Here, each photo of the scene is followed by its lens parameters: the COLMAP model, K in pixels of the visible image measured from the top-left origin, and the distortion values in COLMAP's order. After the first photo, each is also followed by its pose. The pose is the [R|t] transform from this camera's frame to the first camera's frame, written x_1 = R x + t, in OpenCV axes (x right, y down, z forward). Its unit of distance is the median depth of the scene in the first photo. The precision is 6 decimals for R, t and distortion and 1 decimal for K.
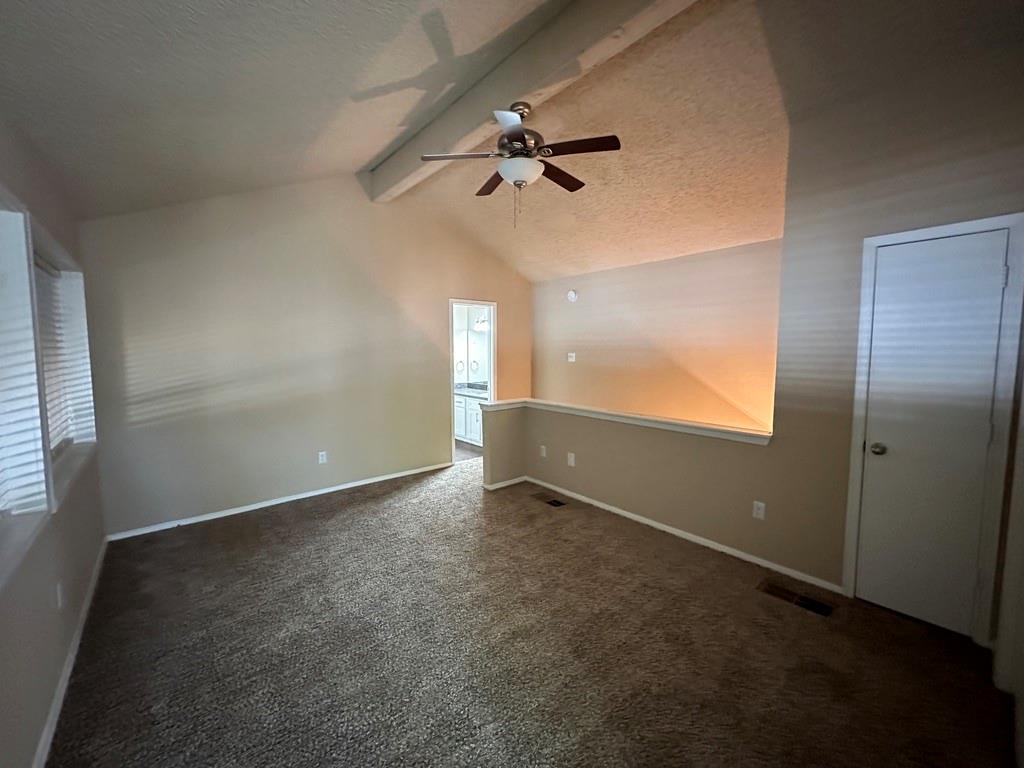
lens RADIAL K [[408.0, 0, 512.0], [0, 408.0, 384.0], [0, 0, 1]] dist [-0.001121, 0.000767]
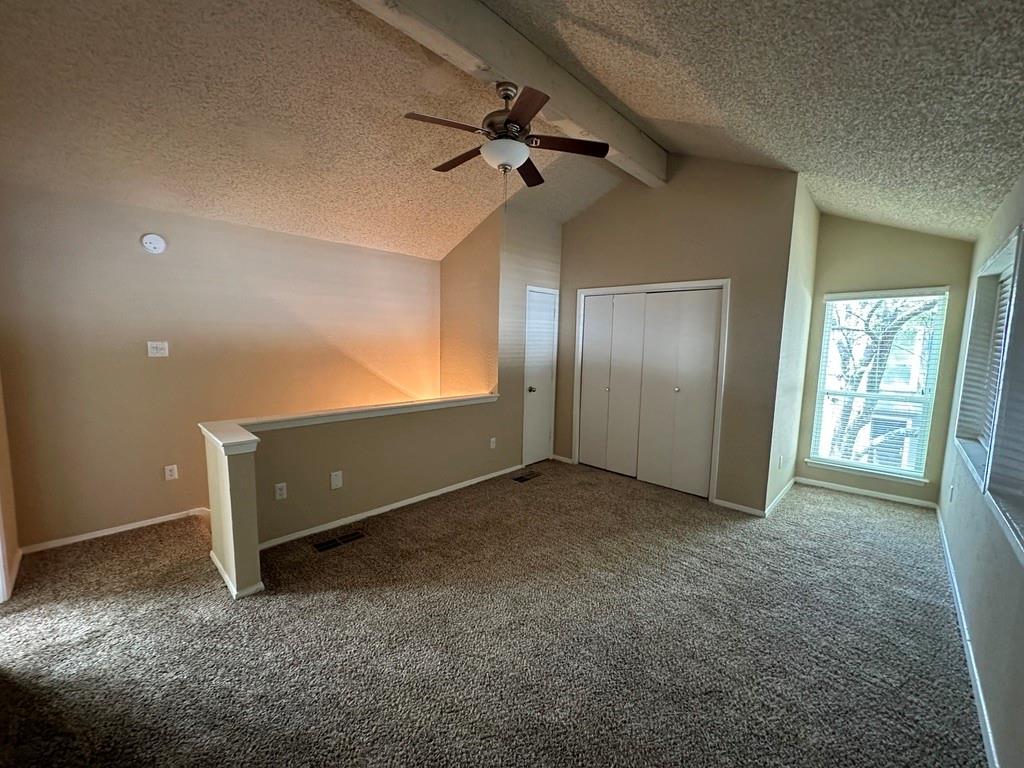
lens RADIAL K [[408.0, 0, 512.0], [0, 408.0, 384.0], [0, 0, 1]] dist [-0.001121, 0.000767]
pose [[-0.106659, -0.111120, 0.988067, -0.921732], [0.062845, 0.990995, 0.118233, -0.096648], [-0.992308, 0.074706, -0.098716, 1.052654]]
